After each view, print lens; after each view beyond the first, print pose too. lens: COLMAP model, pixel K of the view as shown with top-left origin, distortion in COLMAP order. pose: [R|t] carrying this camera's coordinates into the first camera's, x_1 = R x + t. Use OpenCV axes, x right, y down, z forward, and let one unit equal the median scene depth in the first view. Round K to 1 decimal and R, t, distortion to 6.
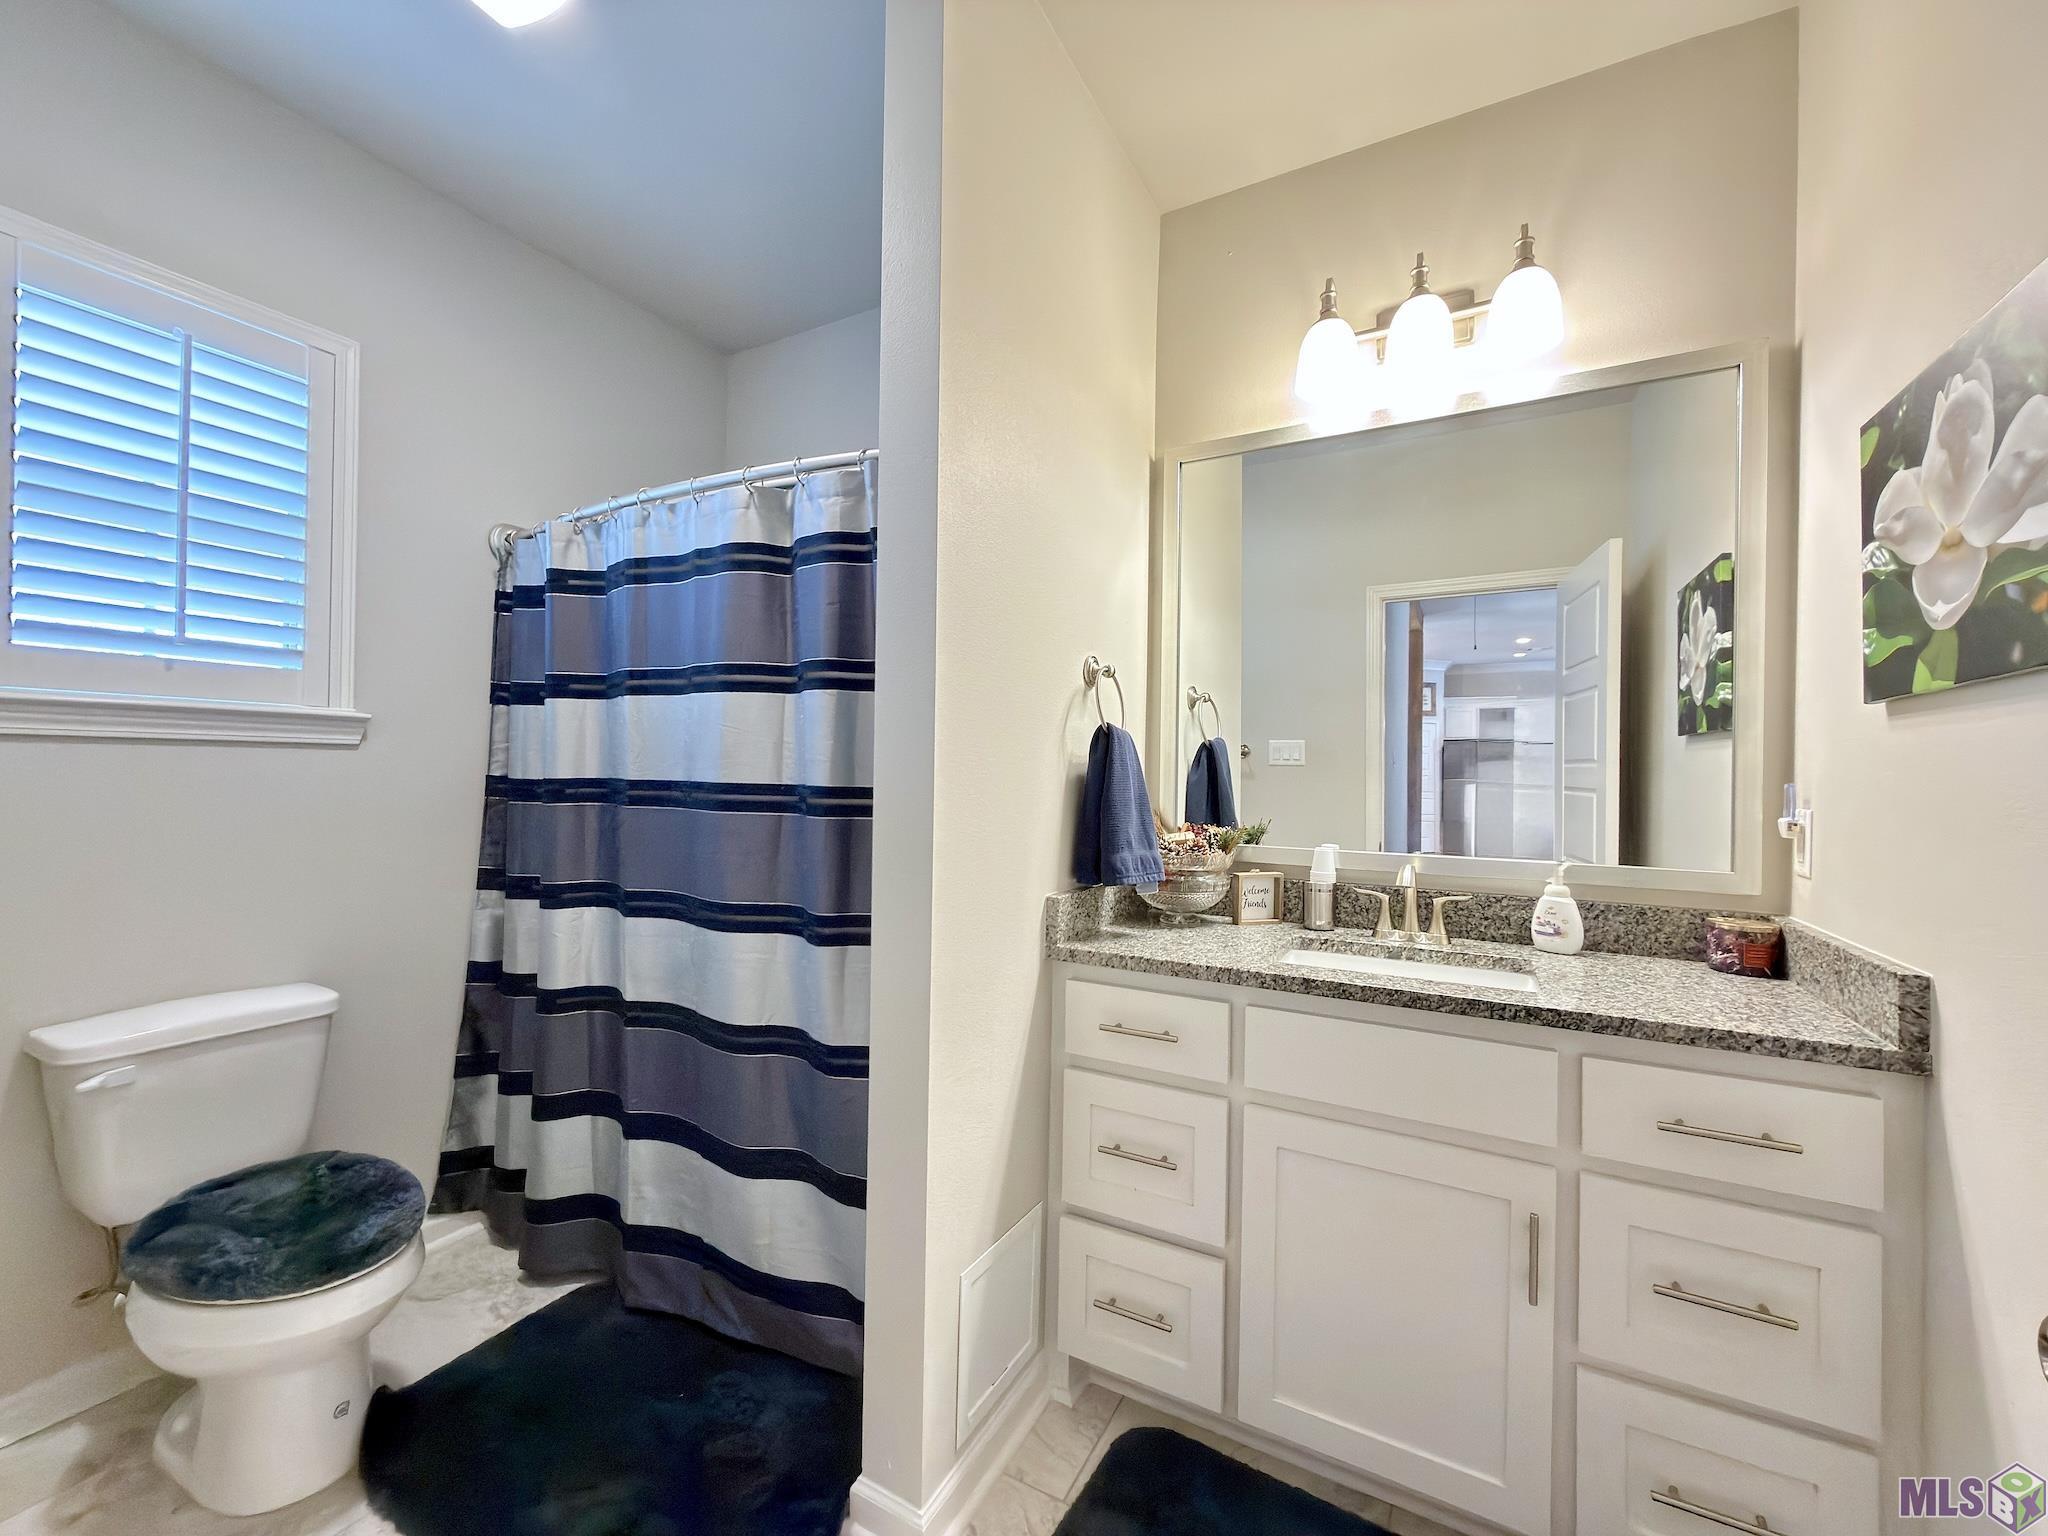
lens RADIAL K [[817.0, 0, 1021.2], [0, 817.0, 771.1], [0, 0, 1]] dist [-0.003630, 0.000764]
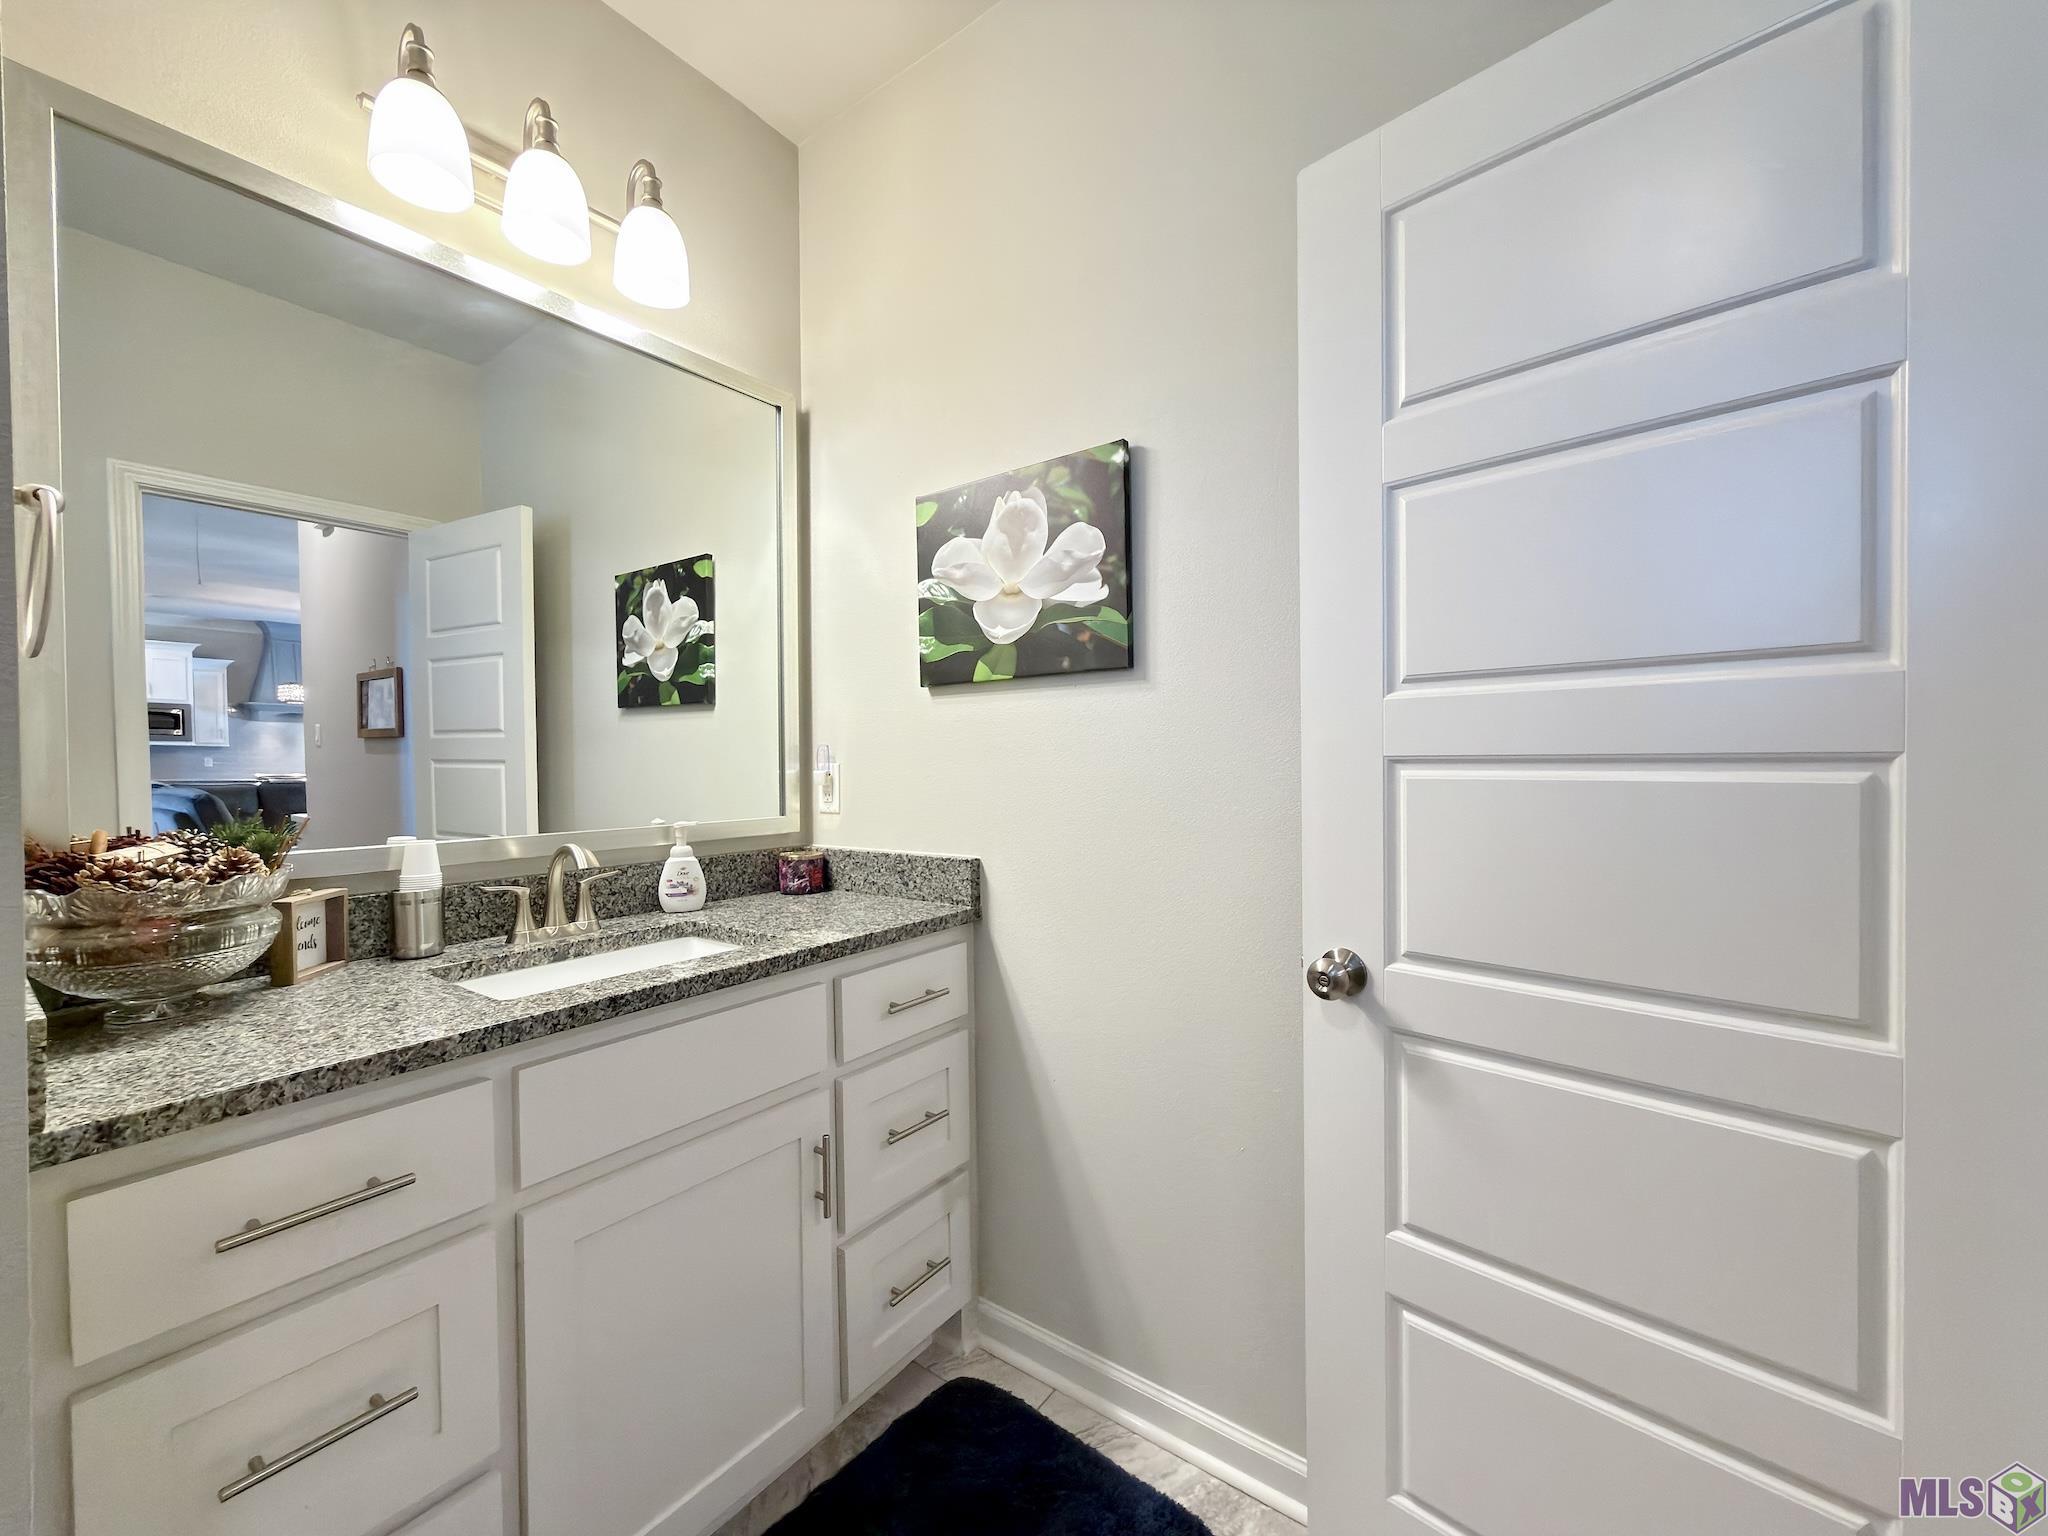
lens RADIAL K [[817.0, 0, 1021.2], [0, 817.0, 771.1], [0, 0, 1]] dist [-0.003630, 0.000764]
pose [[0.123317, -0.028996, 0.991944, -0.333438], [0.009947, 0.999559, 0.027982, 0.024532], [-0.992317, 0.006416, 0.123551, 0.499636]]
